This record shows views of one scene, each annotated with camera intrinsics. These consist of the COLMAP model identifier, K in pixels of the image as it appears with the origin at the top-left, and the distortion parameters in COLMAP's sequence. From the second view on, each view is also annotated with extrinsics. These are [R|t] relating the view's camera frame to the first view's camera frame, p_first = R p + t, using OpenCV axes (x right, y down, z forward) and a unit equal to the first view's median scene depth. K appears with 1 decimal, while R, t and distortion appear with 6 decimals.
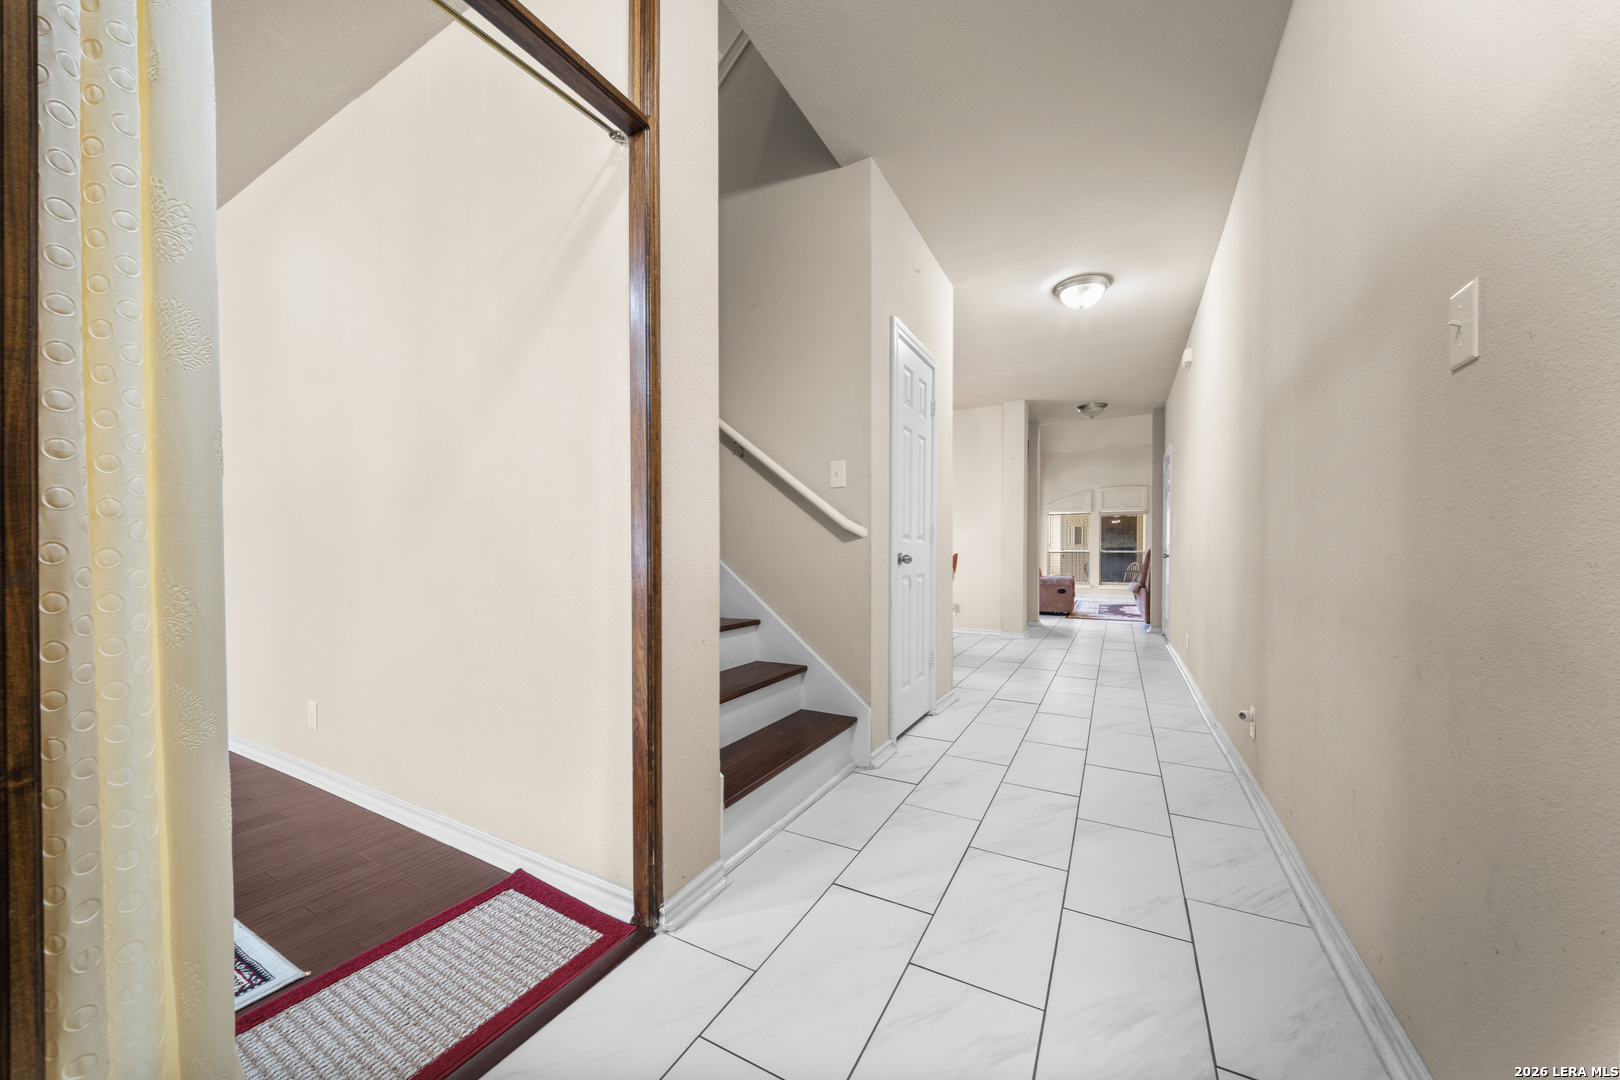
lens RADIAL K [[561.1, 0, 819.1], [0, 561.1, 555.9], [0, 0, 1]] dist [0.000673, -0.004897]
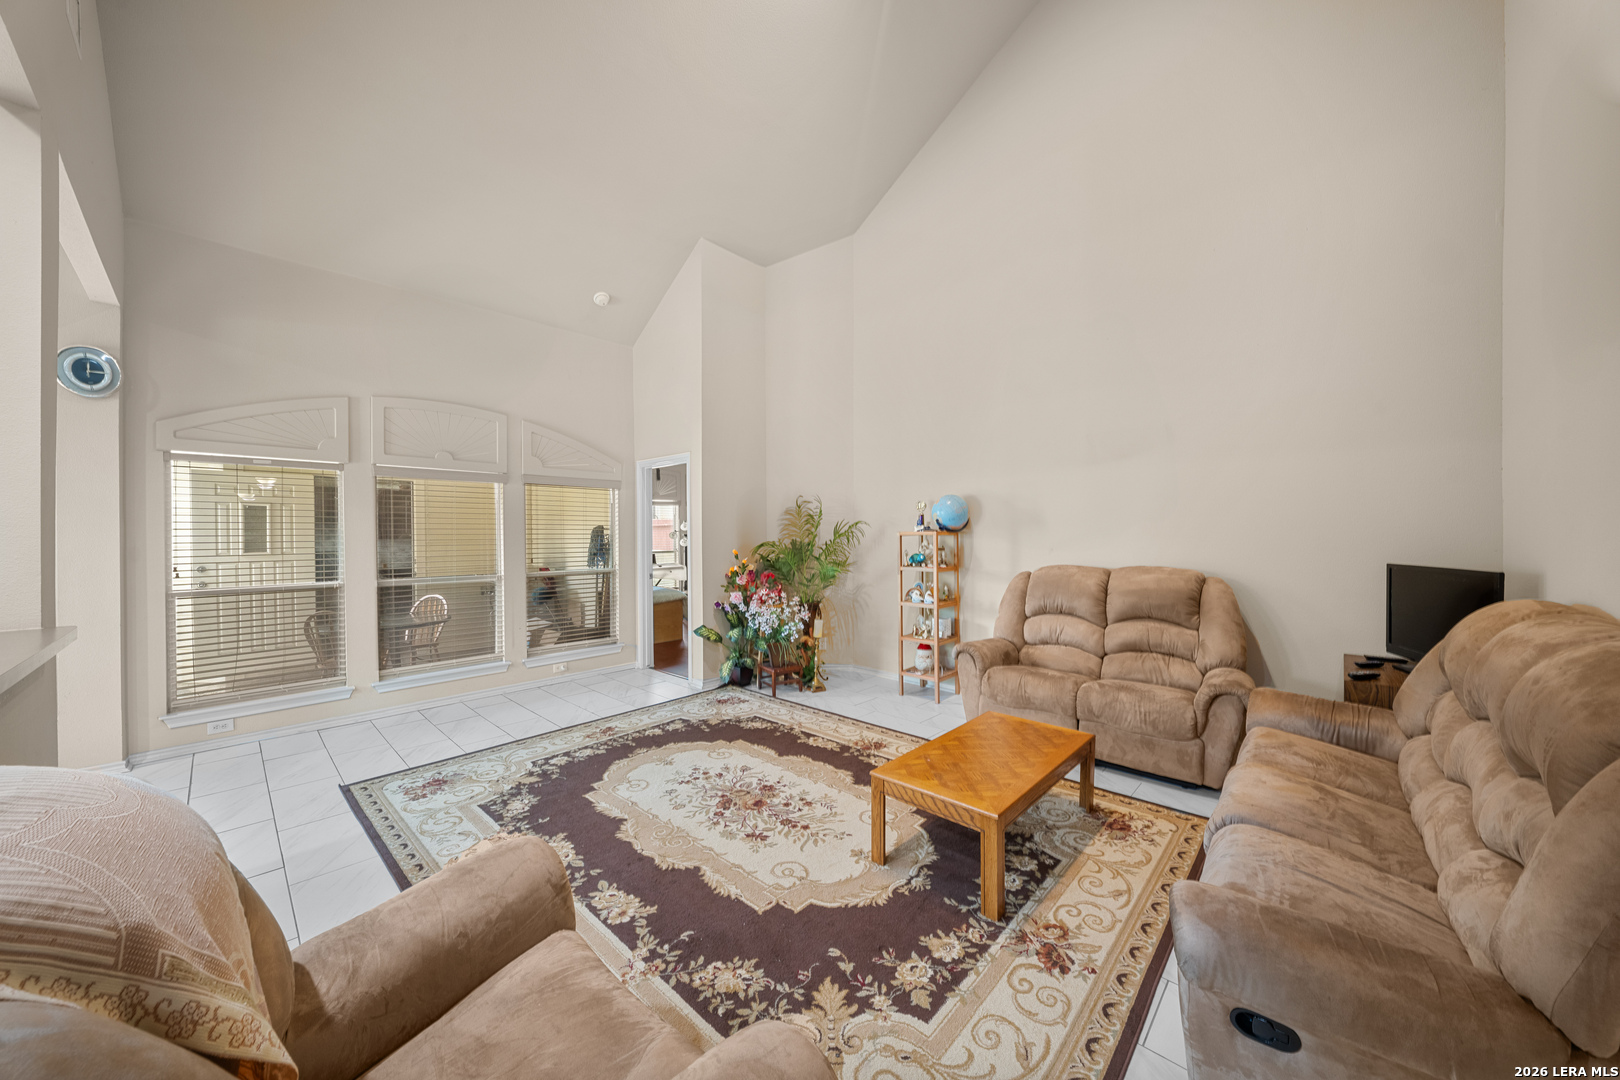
lens RADIAL K [[560.0, 0, 808.1], [0, 560.0, 535.4], [0, 0, 1]] dist [0.006392, -0.005199]
pose [[0.261167, -0.002659, 0.965290, 0.241412], [0.012421, 0.999923, -0.000607, -0.032458], [-0.965214, 0.012149, 0.261180, 0.650171]]
